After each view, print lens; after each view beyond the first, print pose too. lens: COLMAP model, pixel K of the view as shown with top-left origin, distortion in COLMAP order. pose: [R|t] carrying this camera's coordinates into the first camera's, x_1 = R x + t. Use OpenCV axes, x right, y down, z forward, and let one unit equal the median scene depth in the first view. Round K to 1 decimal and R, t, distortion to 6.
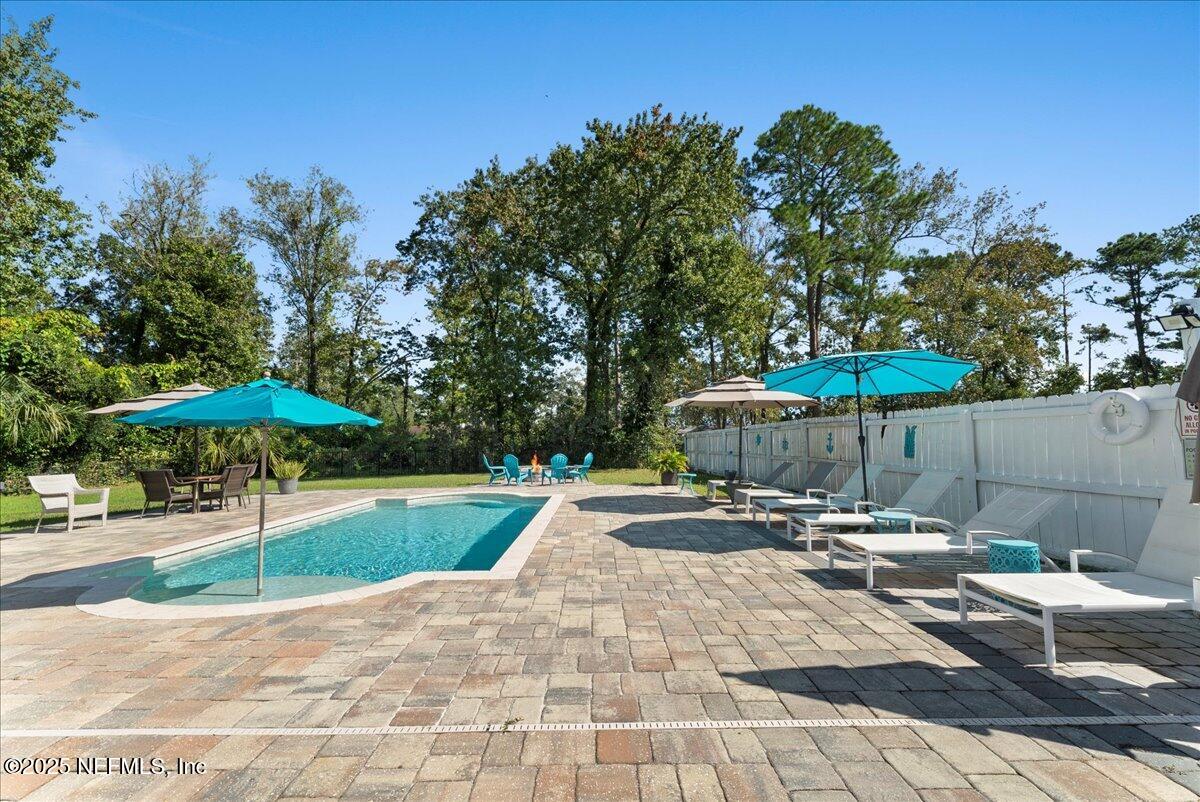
lens RADIAL K [[534.0, 0, 600.0], [0, 534.0, 407.7], [0, 0, 1]] dist [0.001486, -0.000424]
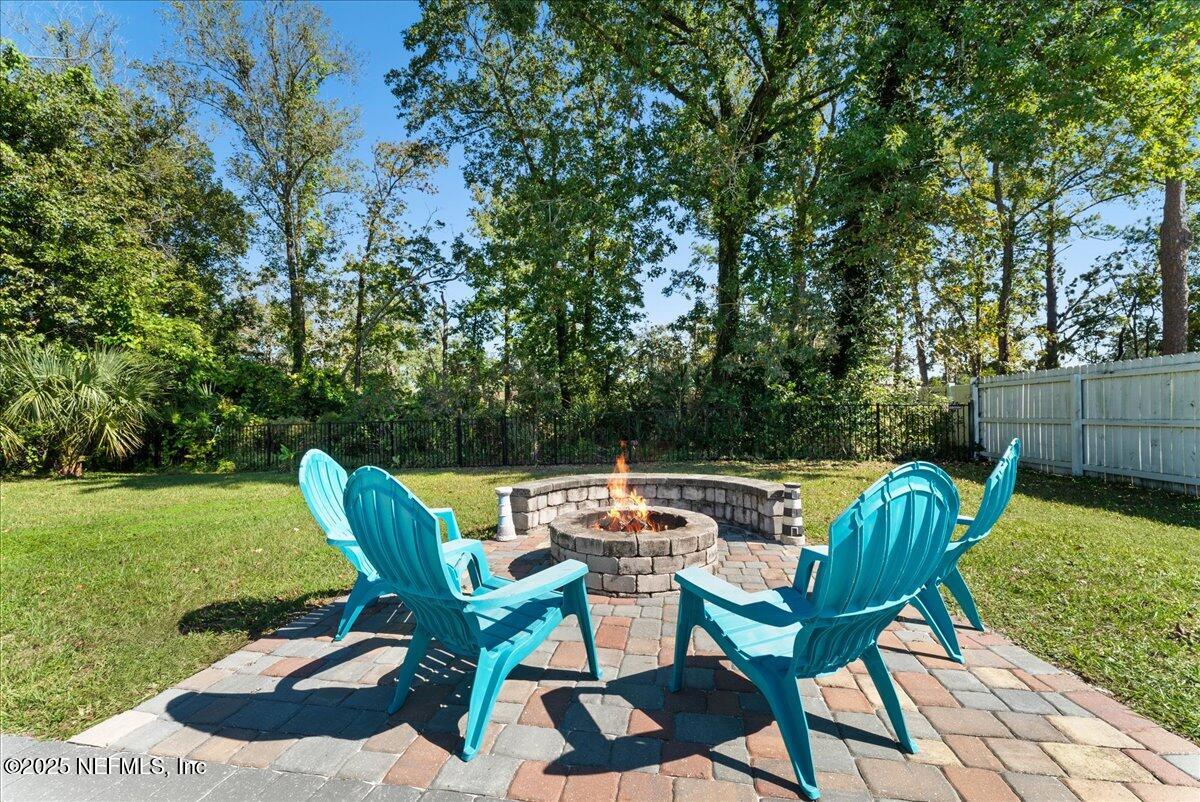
lens RADIAL K [[534.0, 0, 600.0], [0, 534.0, 407.7], [0, 0, 1]] dist [0.001486, -0.000424]
pose [[0.988155, -0.009710, -0.153150, -0.078505], [0.019489, 0.997856, 0.062482, 0.043391], [0.152215, -0.064727, 0.986226, 0.594222]]
